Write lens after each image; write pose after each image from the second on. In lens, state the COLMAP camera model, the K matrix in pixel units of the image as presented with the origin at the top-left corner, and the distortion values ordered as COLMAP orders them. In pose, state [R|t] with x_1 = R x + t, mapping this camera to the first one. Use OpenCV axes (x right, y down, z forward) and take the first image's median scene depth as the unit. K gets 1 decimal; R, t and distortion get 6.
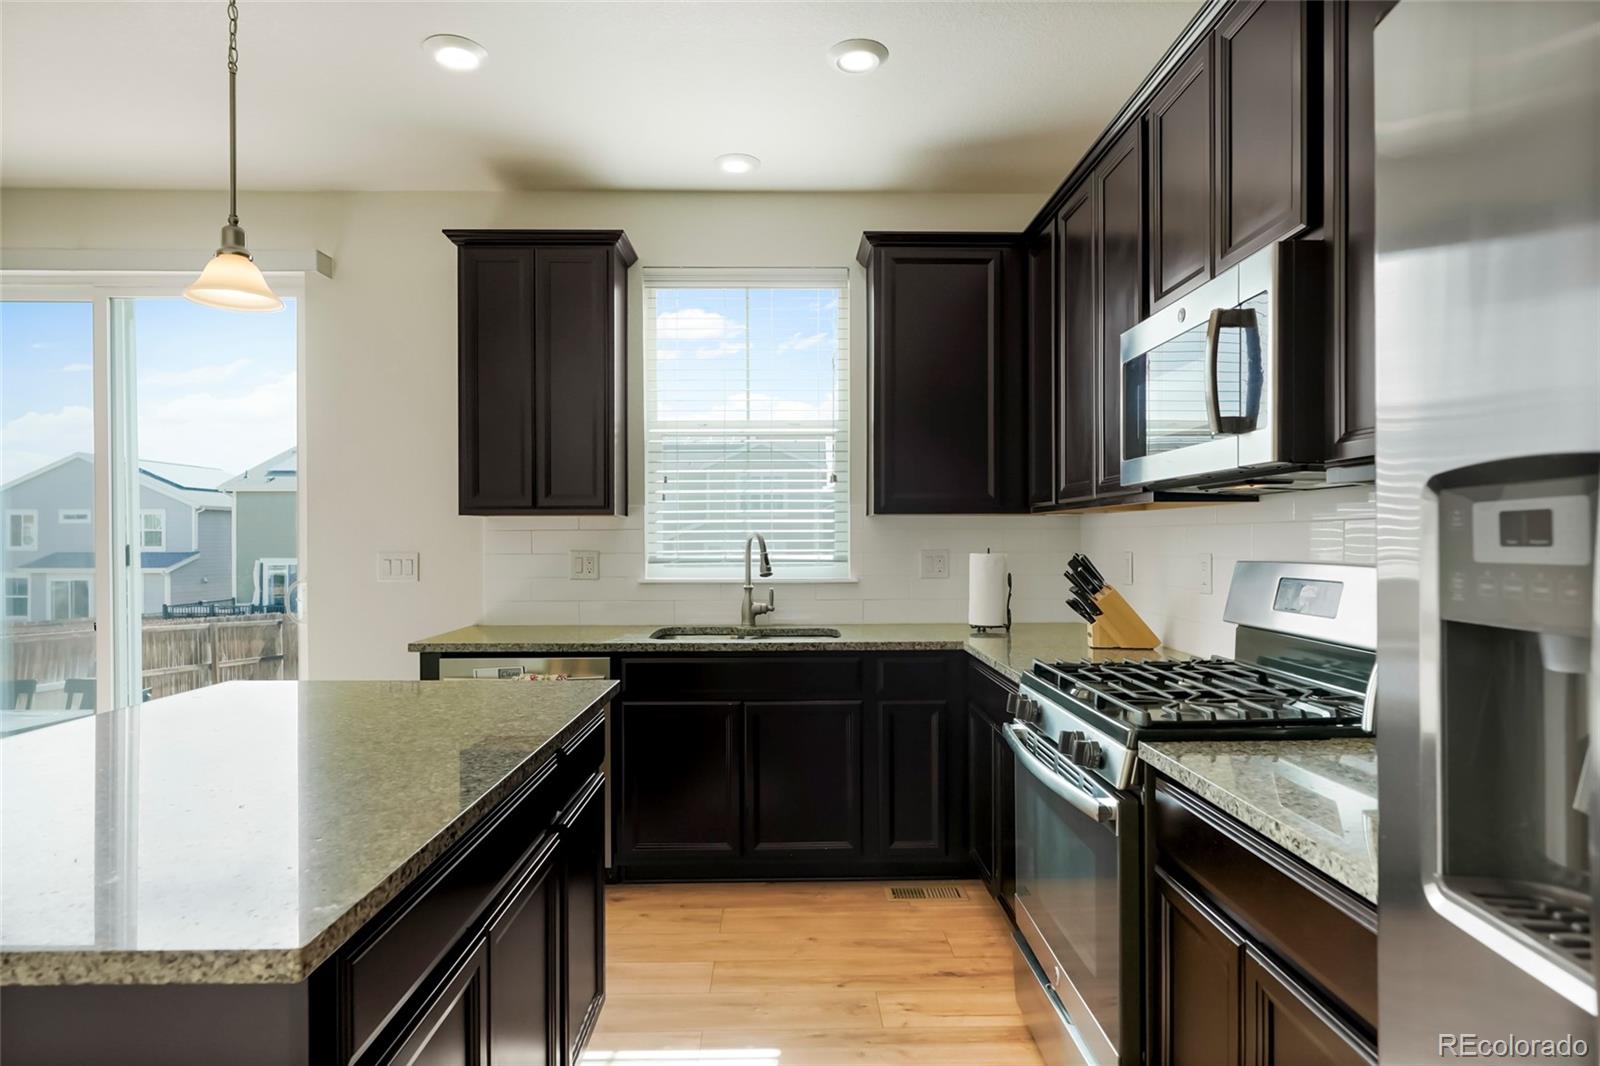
lens RADIAL K [[911.6, 0, 801.3], [0, 911.6, 540.4], [0, 0, 1]] dist [-0.001019, -0.000434]
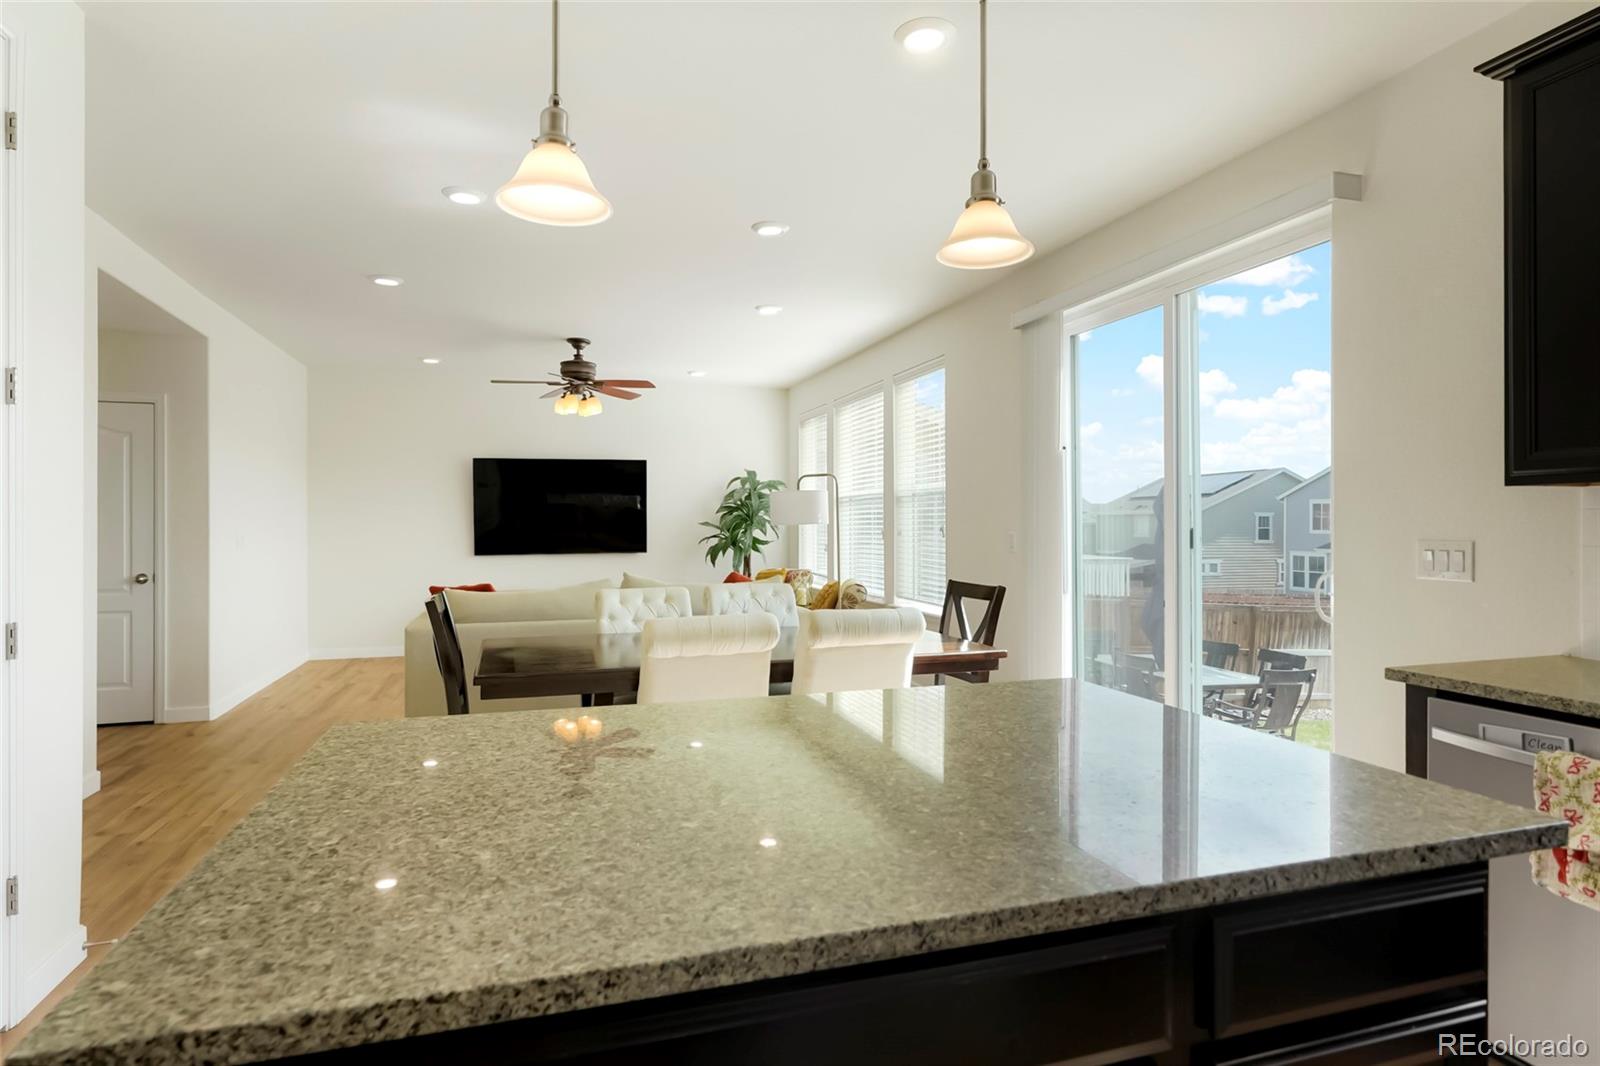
lens RADIAL K [[852.2, 0, 800.0], [0, 852.2, 533.0], [0, 0, 1]] dist [-0.001486, -0.000724]
pose [[0.286438, 0.009573, -0.958051, 0.078098], [-0.001342, 0.999953, 0.009590, 0.000828], [0.958098, -0.001461, 0.286438, 0.357429]]
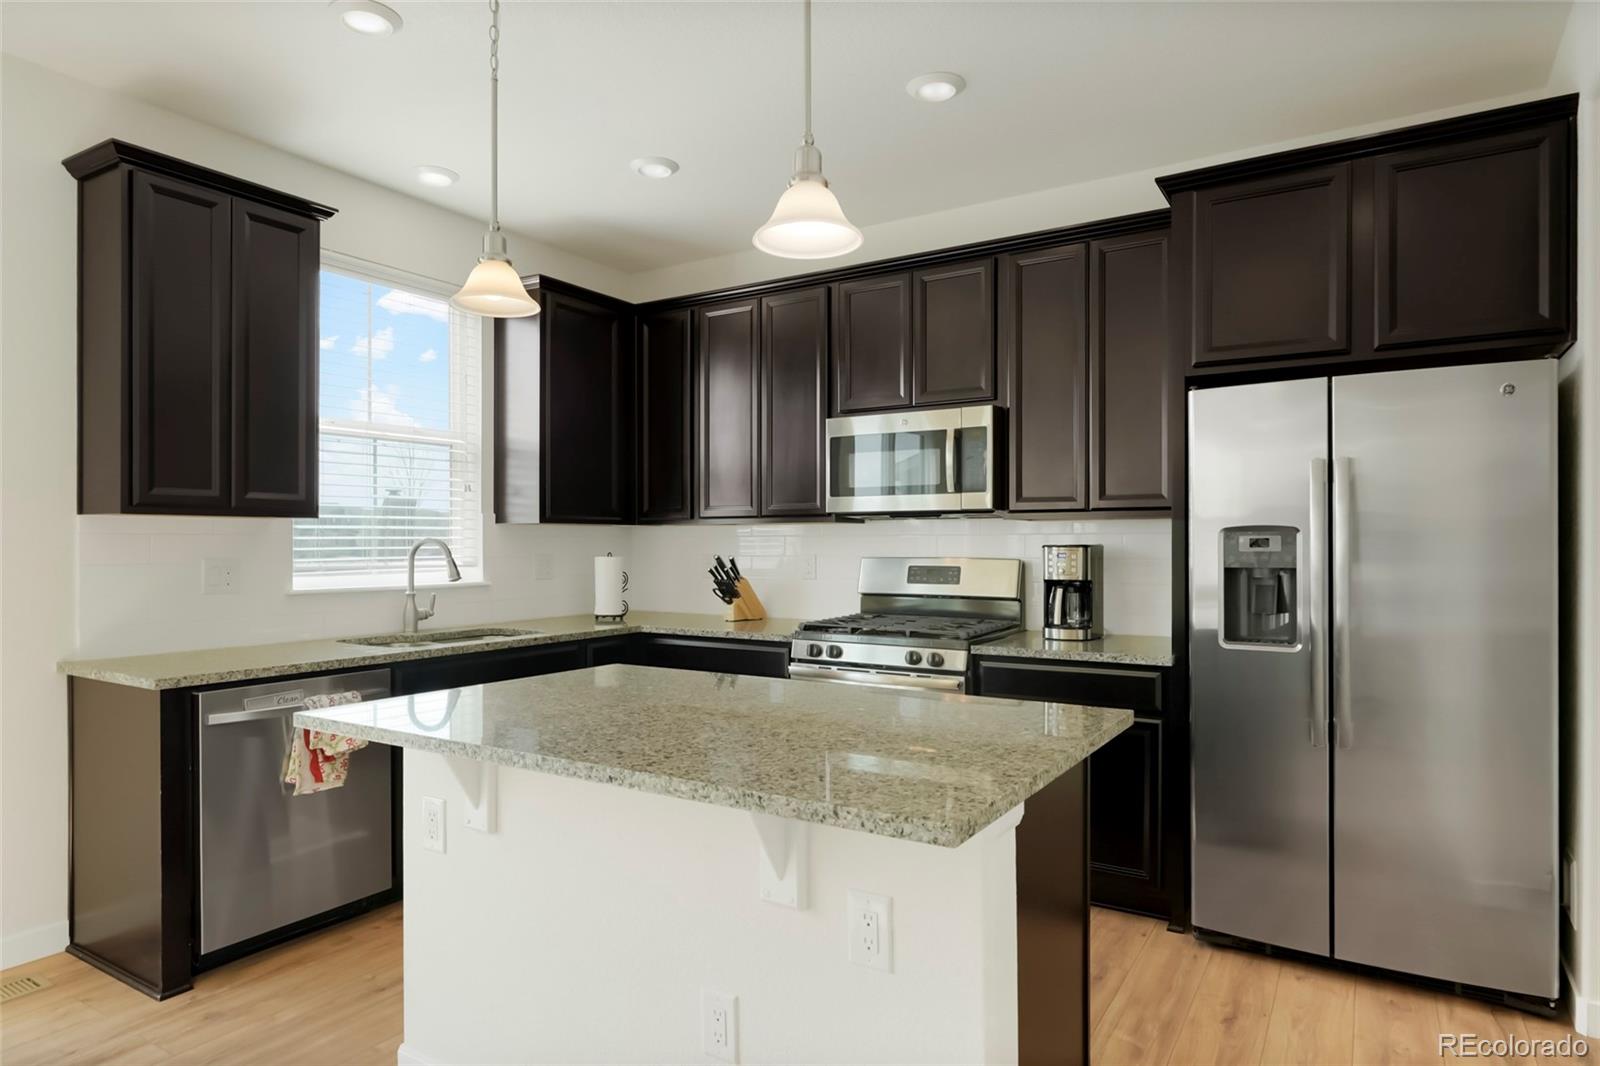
lens RADIAL K [[939.7, 0, 800.5], [0, 939.7, 554.4], [0, 0, 1]] dist [-0.001184, -0.001919]
pose [[0.545208, -0.007476, 0.838268, -0.787771], [0.000582, 0.999963, 0.008539, 0.000531], [-0.838301, -0.004168, 0.545192, 0.099217]]
